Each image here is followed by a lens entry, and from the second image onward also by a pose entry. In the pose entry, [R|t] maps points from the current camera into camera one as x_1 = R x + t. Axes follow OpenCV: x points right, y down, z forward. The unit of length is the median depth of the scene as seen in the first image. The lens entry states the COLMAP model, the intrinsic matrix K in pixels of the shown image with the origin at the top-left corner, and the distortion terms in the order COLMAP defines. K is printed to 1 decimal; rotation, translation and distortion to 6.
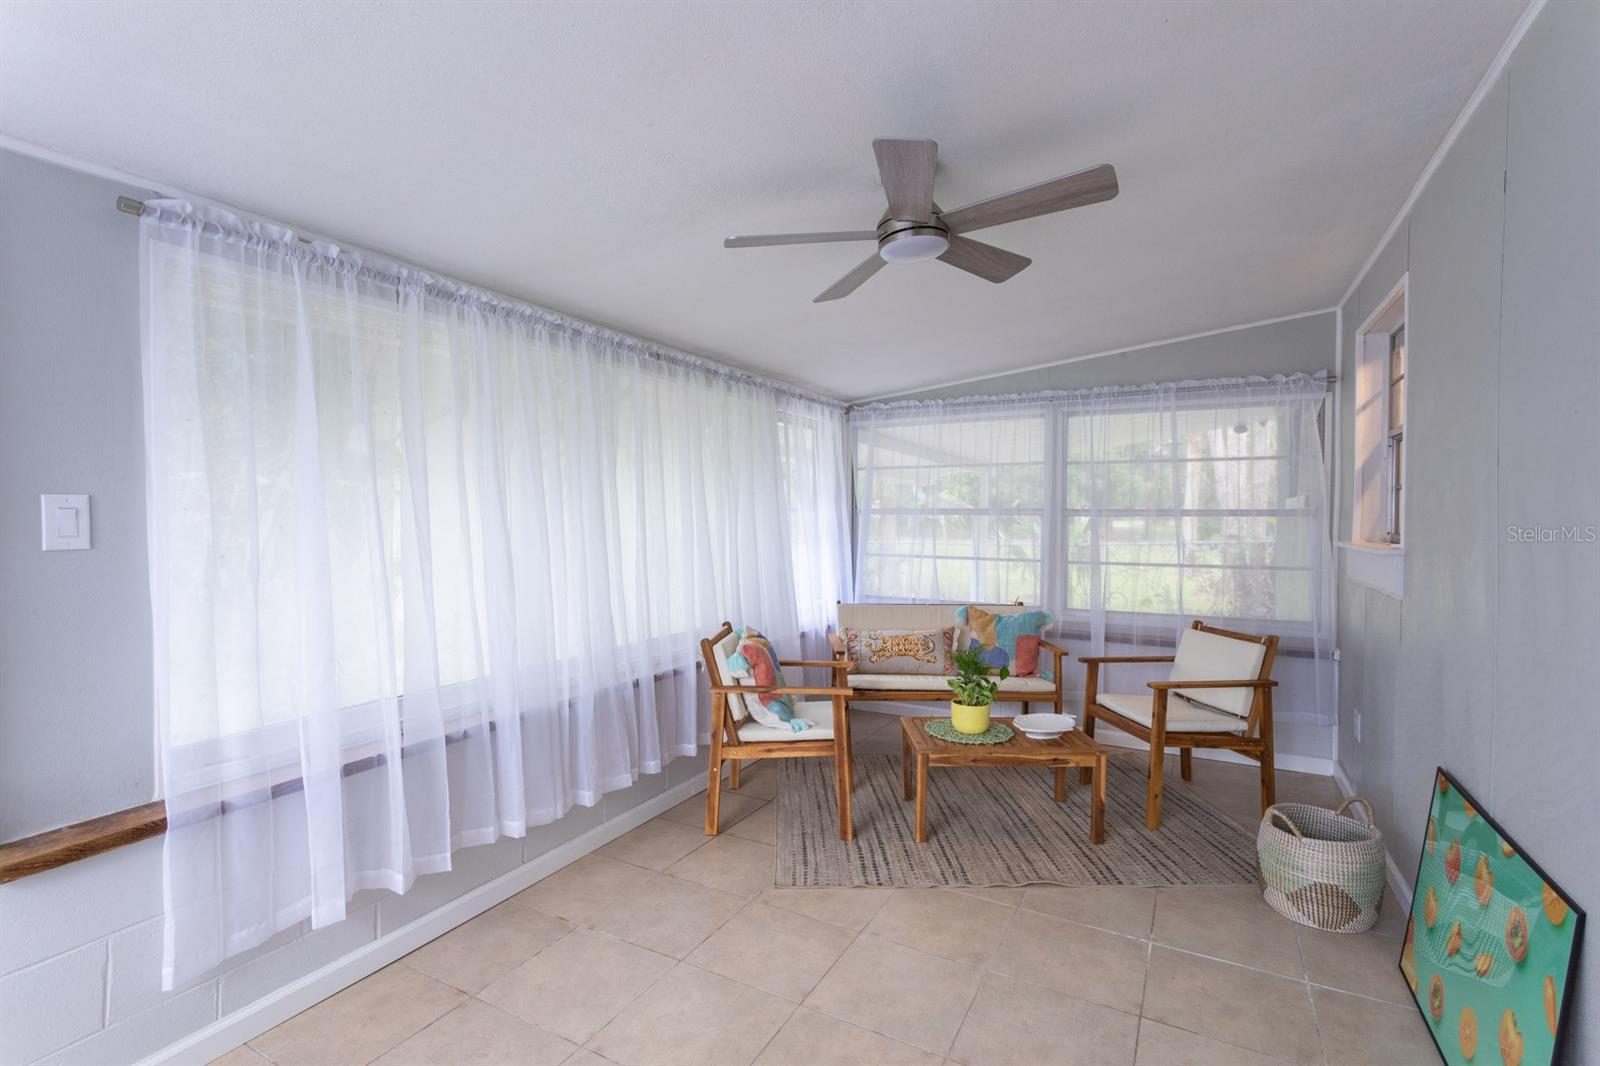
lens RADIAL K [[749.3, 0, 789.5], [0, 749.3, 525.0], [0, 0, 1]] dist [-0.006567, 0.004259]
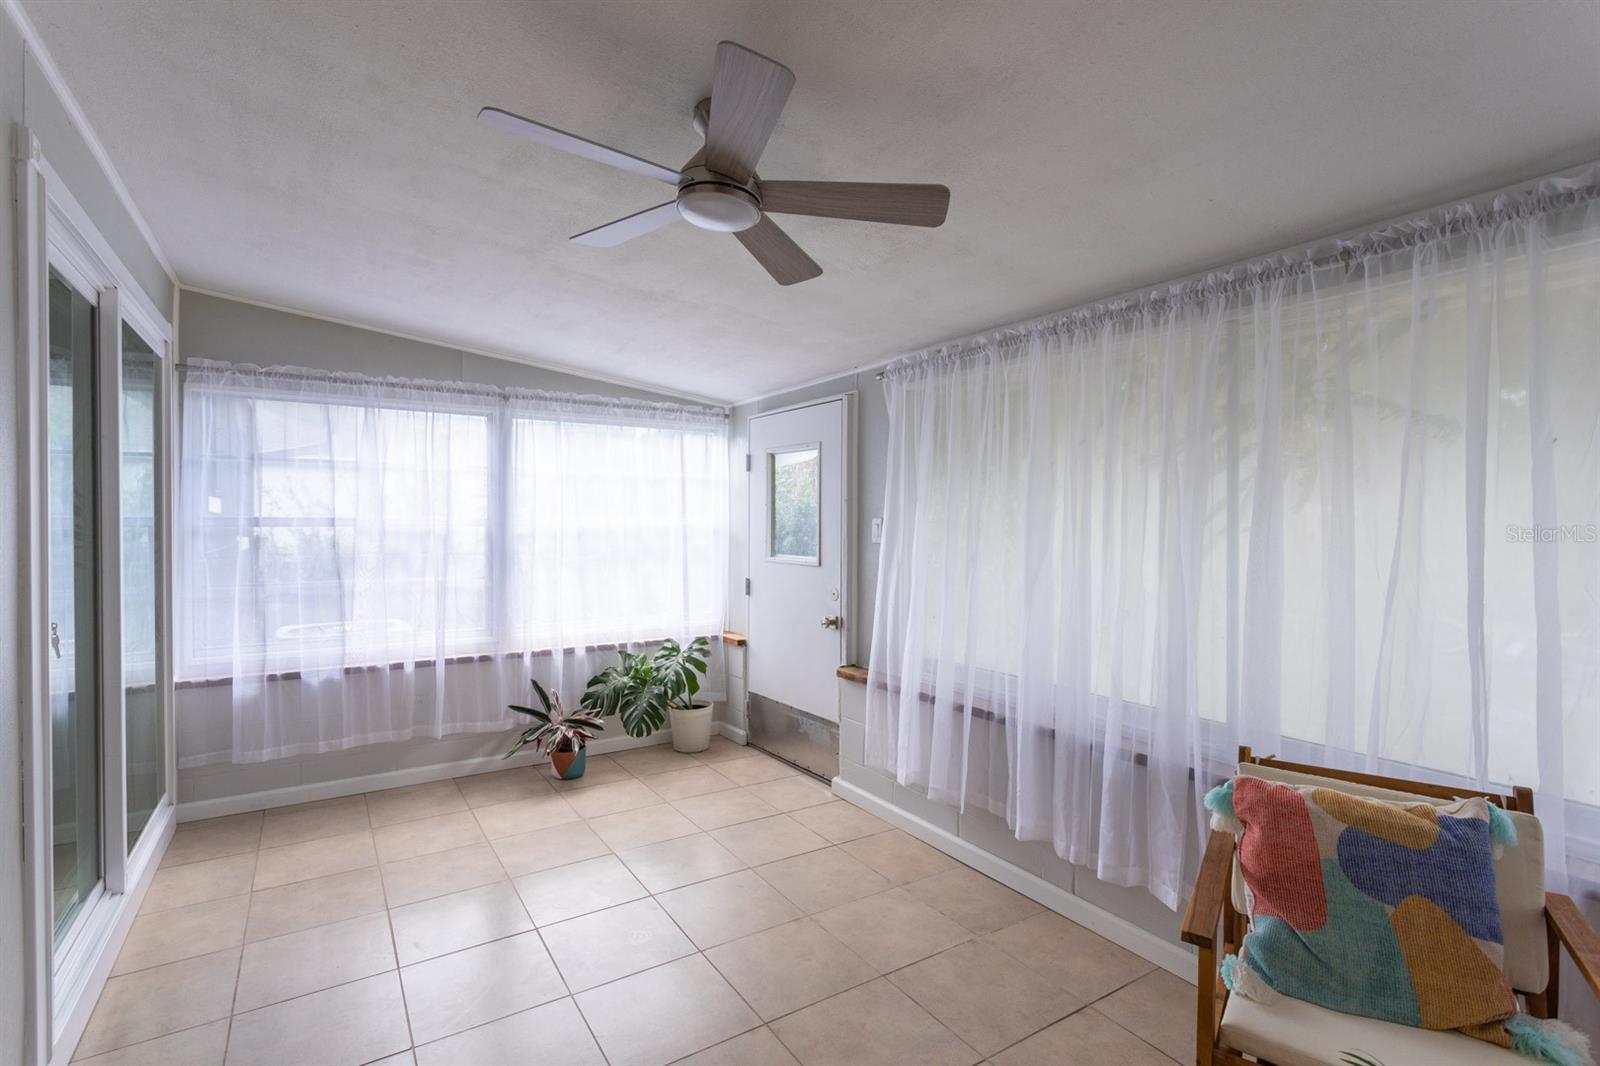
lens RADIAL K [[749.3, 0, 789.5], [0, 749.3, 525.0], [0, 0, 1]] dist [-0.006567, 0.004259]
pose [[-0.482191, 0.000024, -0.876066, 0.448447], [-0.017410, 0.999802, 0.009610, -0.014903], [0.875893, 0.019886, -0.482095, 0.771816]]
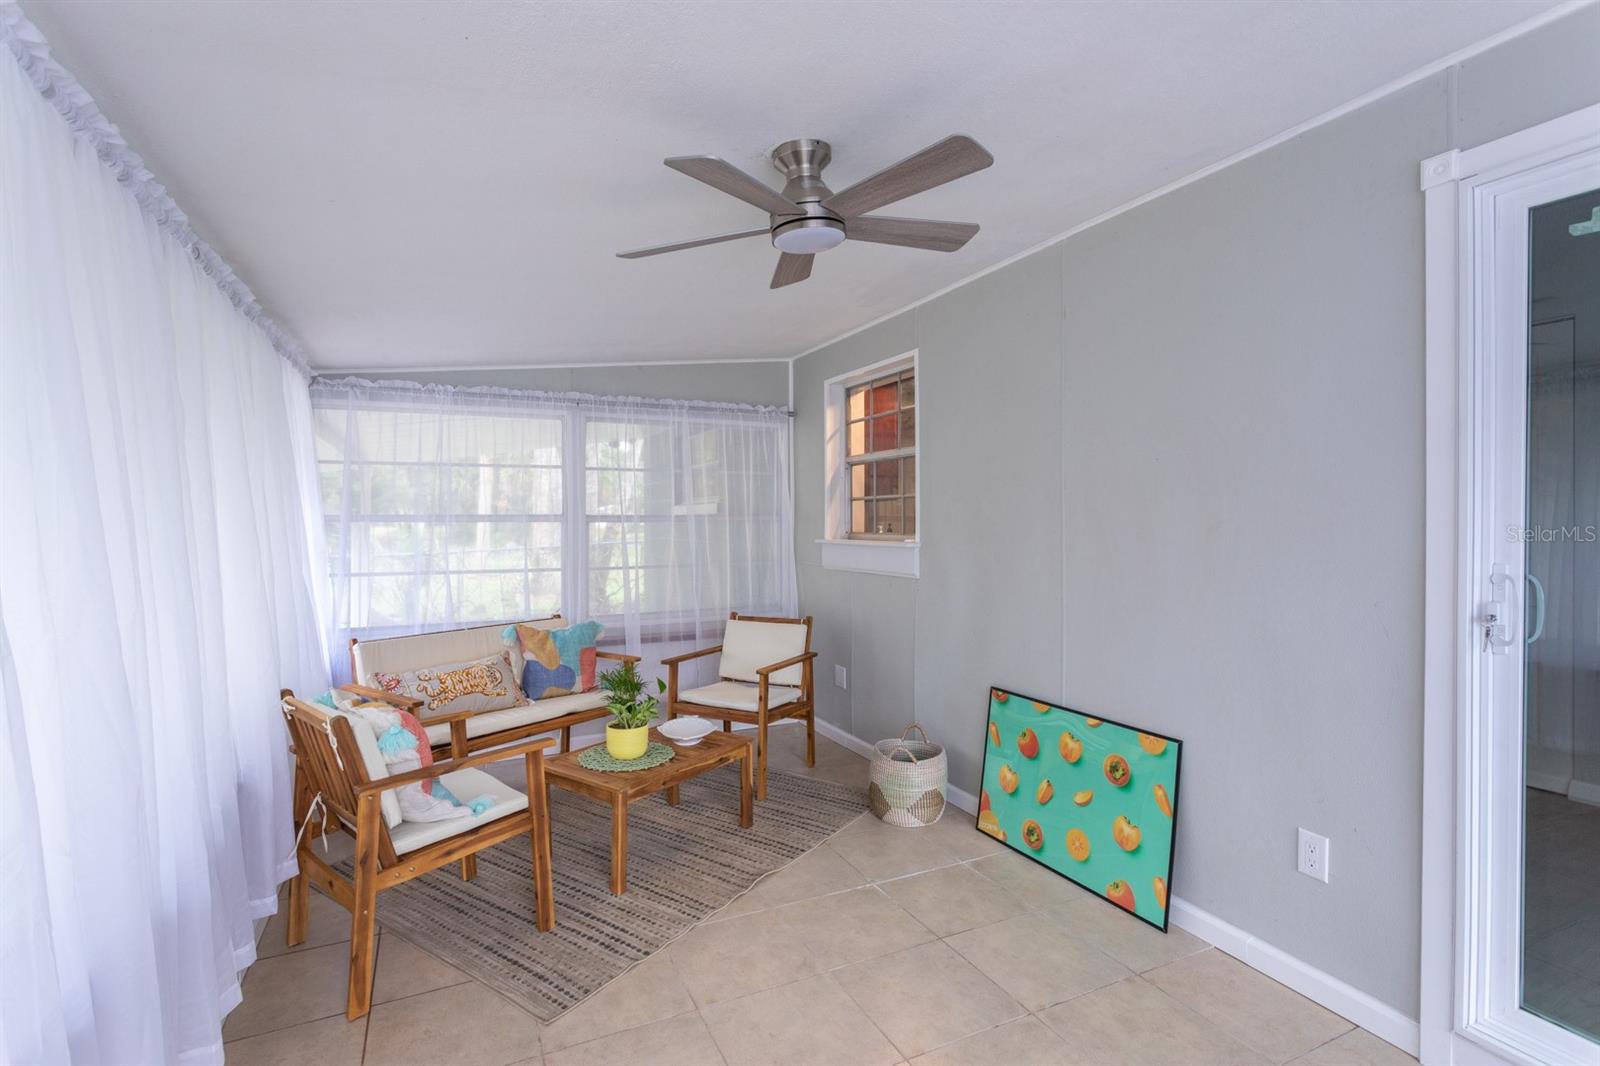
lens RADIAL K [[749.3, 0, 789.5], [0, 749.3, 525.0], [0, 0, 1]] dist [-0.006567, 0.004259]
pose [[0.584862, -0.011322, 0.811054, -0.323061], [0.017897, 0.999839, 0.001051, -0.005288], [-0.810935, 0.013901, 0.584971, 0.247200]]
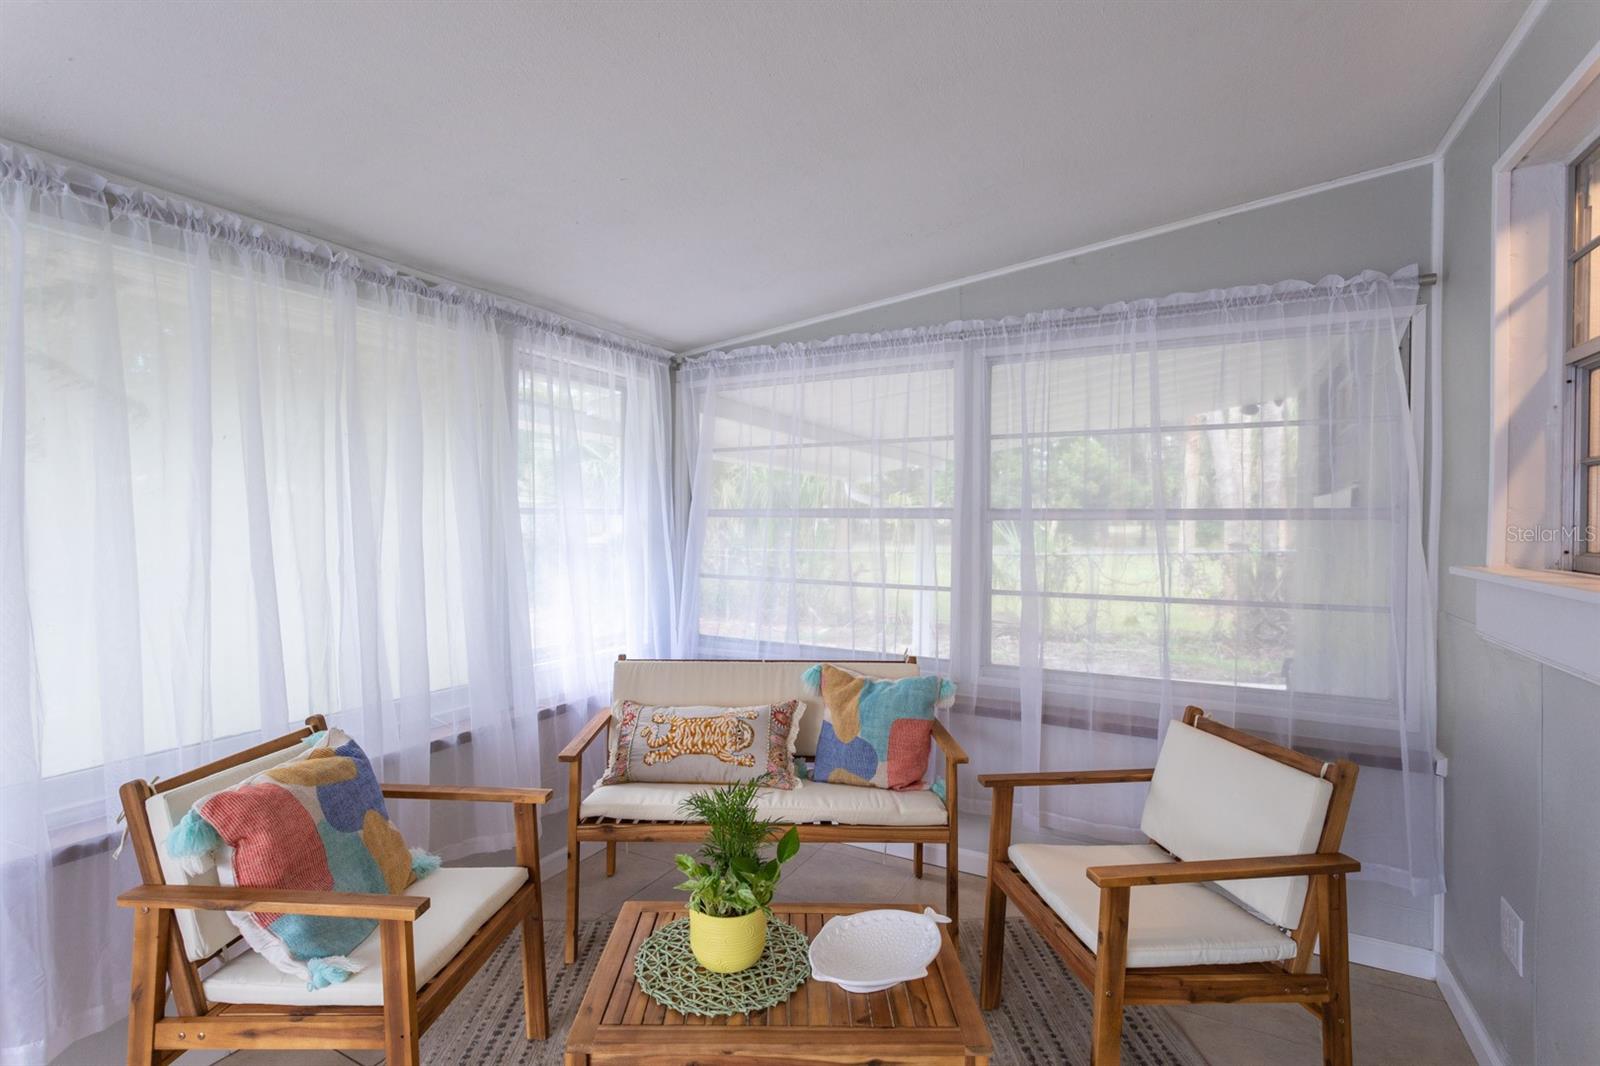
lens RADIAL K [[749.3, 0, 789.5], [0, 749.3, 525.0], [0, 0, 1]] dist [-0.006567, 0.004259]
pose [[0.999999, 0.000081, 0.001365, 0.235303], [-0.000072, 0.999977, -0.006782, -0.003558], [-0.001365, 0.006782, 0.999976, 0.427043]]
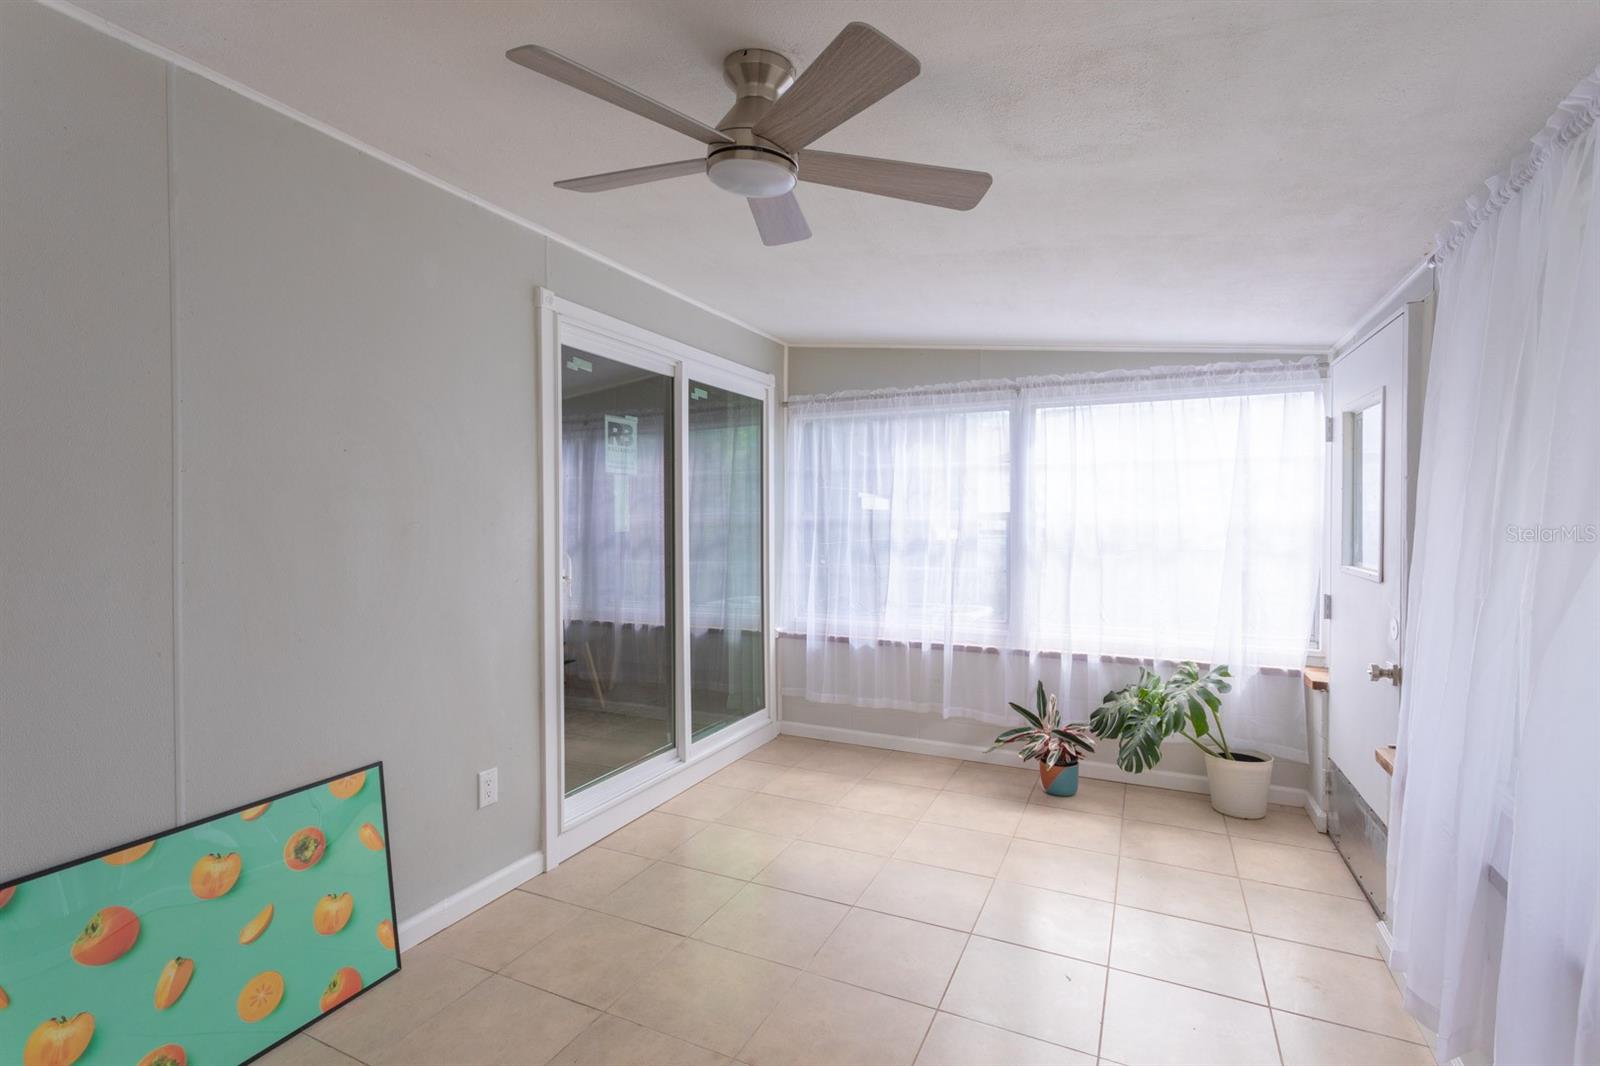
lens RADIAL K [[749.3, 0, 789.5], [0, 749.3, 525.0], [0, 0, 1]] dist [-0.006567, 0.004259]
pose [[-0.998643, -0.000864, -0.052075, 0.087954], [-0.002196, 0.999672, 0.025517, -0.014924], [0.052036, 0.025596, -0.998317, 0.930716]]
